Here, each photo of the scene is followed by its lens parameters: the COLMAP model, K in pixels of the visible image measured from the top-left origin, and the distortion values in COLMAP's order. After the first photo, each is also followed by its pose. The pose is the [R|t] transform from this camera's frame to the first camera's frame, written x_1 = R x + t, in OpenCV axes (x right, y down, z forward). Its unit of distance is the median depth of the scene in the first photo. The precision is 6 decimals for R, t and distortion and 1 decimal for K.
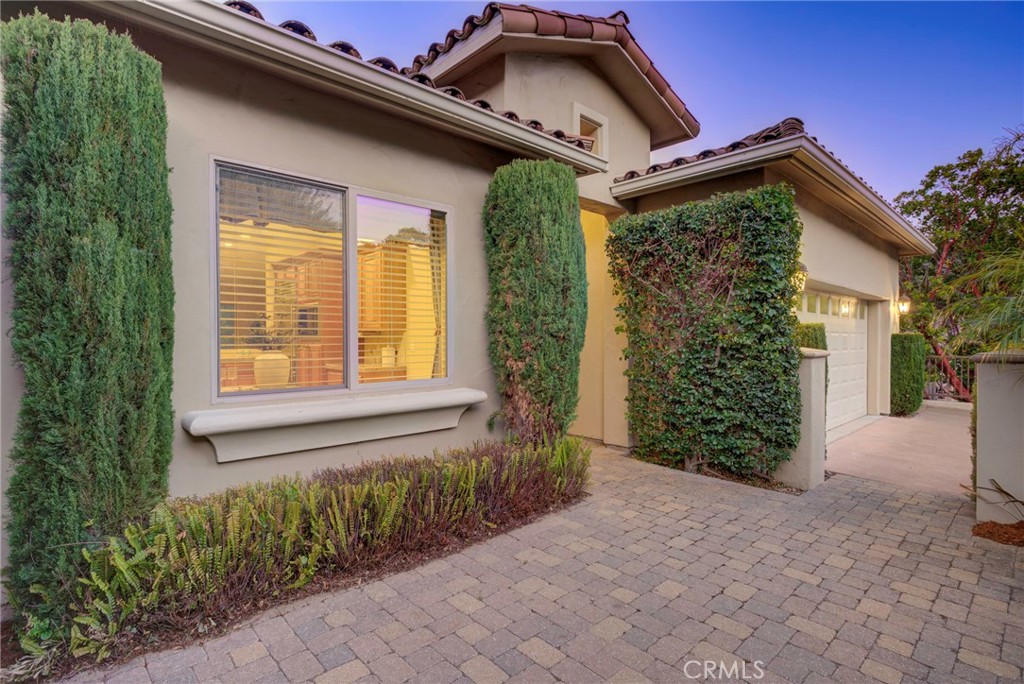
lens RADIAL K [[500.6, 0, 511.1], [0, 500.6, 340.3], [0, 0, 1]] dist [-0.001101, 0.000537]
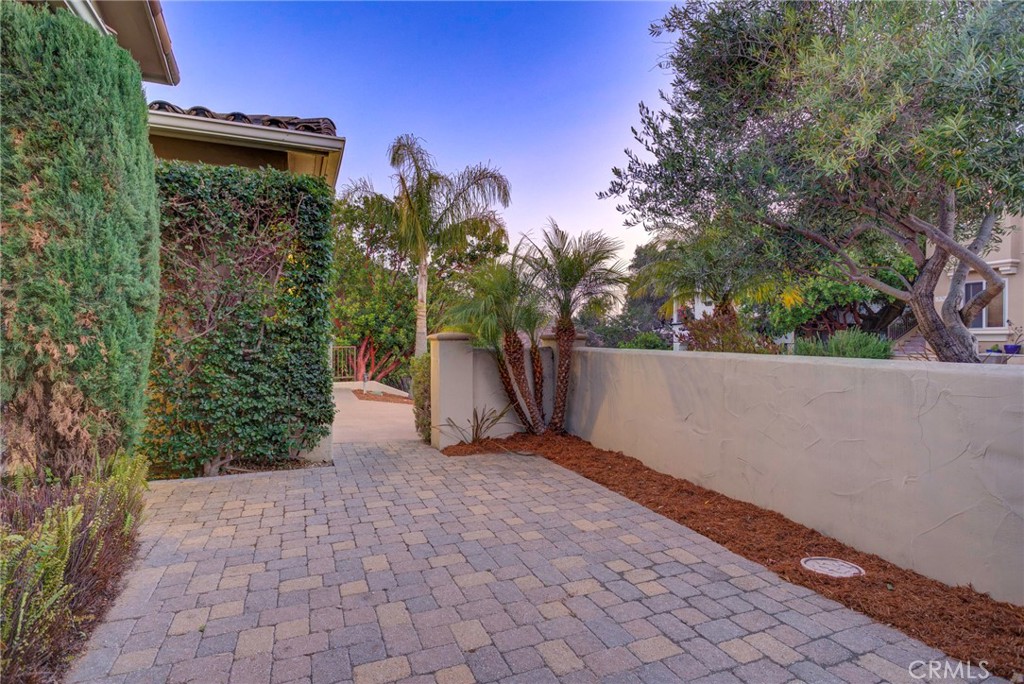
lens RADIAL K [[500.6, 0, 510.3], [0, 500.6, 340.7], [0, 0, 1]] dist [-0.001101, 0.000537]
pose [[0.350916, -0.006800, 0.936382, -0.342326], [0.007408, 0.999962, 0.004486, 0.037544], [-0.936377, 0.005363, 0.350954, 0.269531]]
